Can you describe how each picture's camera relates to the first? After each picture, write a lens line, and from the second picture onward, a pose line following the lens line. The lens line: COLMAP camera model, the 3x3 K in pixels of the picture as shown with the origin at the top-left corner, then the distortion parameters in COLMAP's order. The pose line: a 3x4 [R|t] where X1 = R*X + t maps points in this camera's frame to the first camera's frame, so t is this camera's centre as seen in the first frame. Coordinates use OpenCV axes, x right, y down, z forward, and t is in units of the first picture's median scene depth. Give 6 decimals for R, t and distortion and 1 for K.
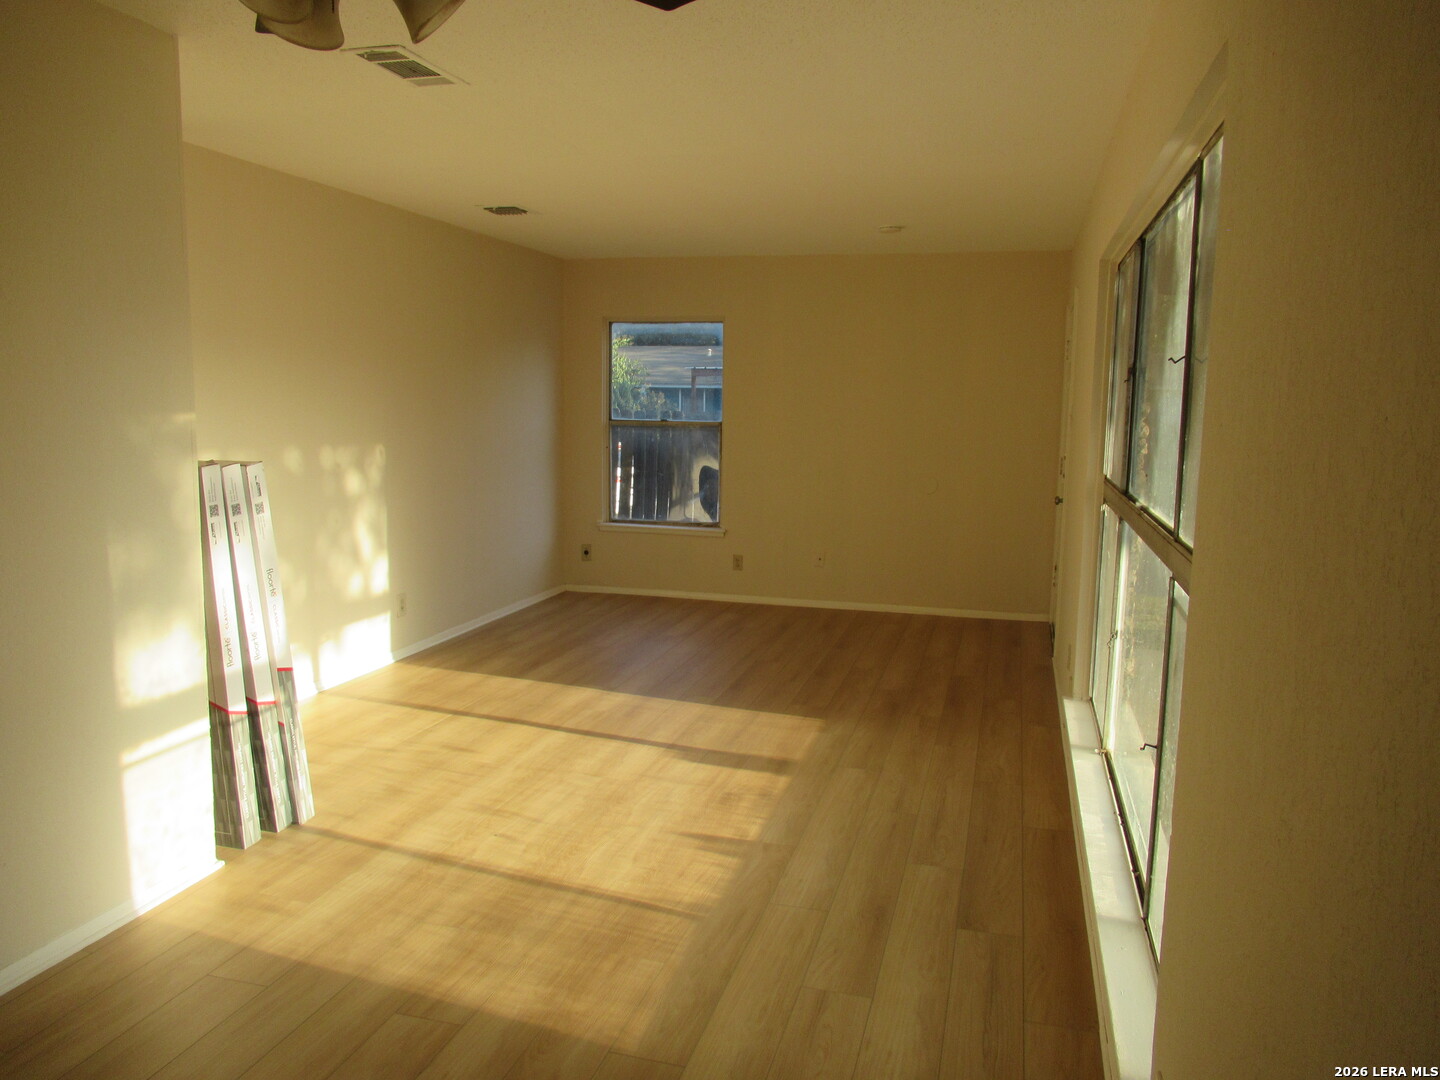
lens RADIAL K [[1065.5, 0, 720.0], [0, 1065.5, 540.0], [0, 0, 1]] dist [0.085569, -0.000610]
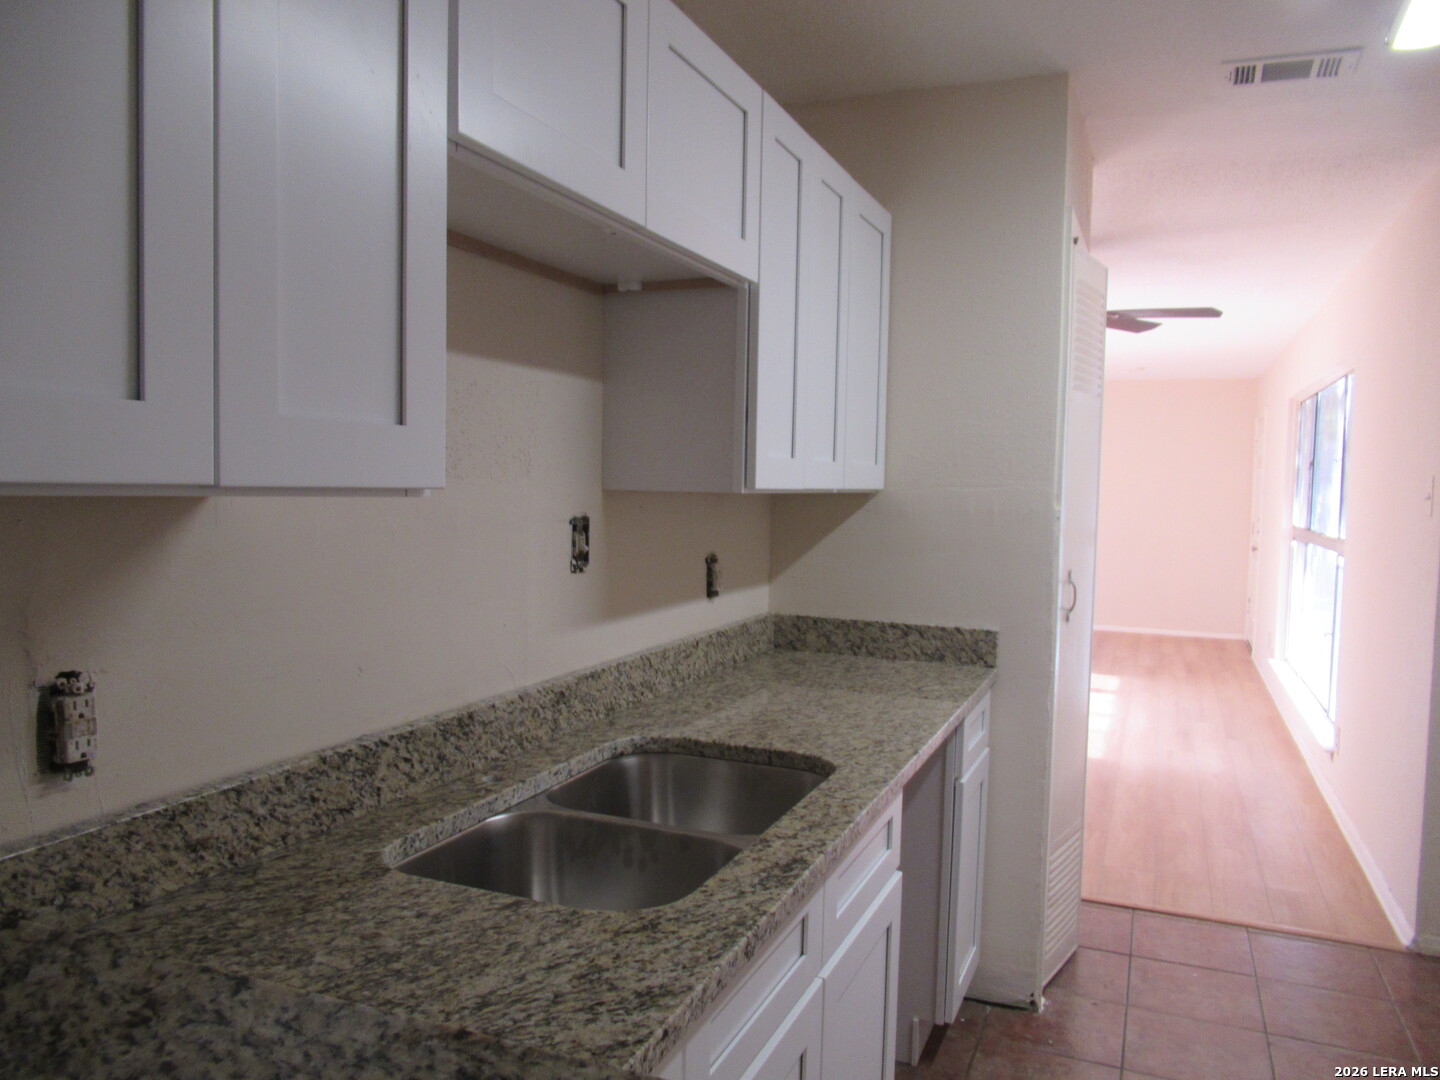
lens RADIAL K [[1065.5, 0, 720.0], [0, 1065.5, 540.0], [0, 0, 1]] dist [0.085569, -0.000610]
pose [[0.992213, 0.003587, -0.124503, -0.275686], [-0.012930, 0.997151, -0.074316, 0.089077], [0.123881, 0.075347, 0.989432, -0.681262]]
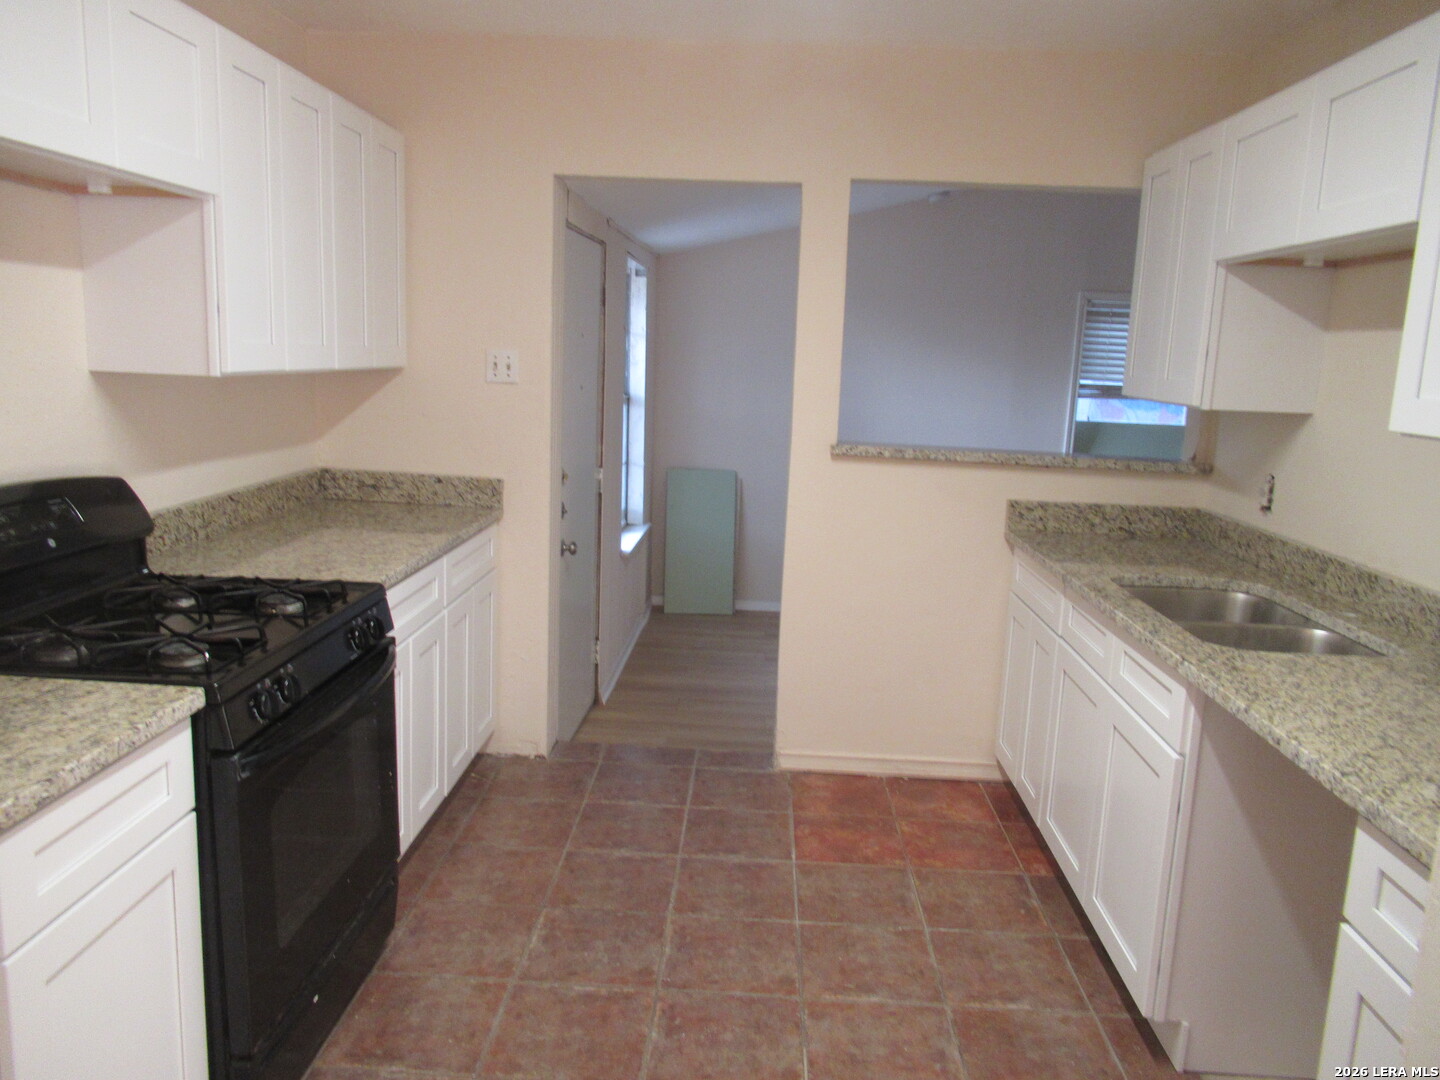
lens RADIAL K [[1065.5, 0, 720.0], [0, 1065.5, 540.0], [0, 0, 1]] dist [0.085569, -0.000610]
pose [[-0.971705, -0.021535, -0.235213, 0.716085], [-0.090567, 0.953690, 0.286833, -0.258123], [0.218143, 0.300020, -0.928656, 1.717175]]
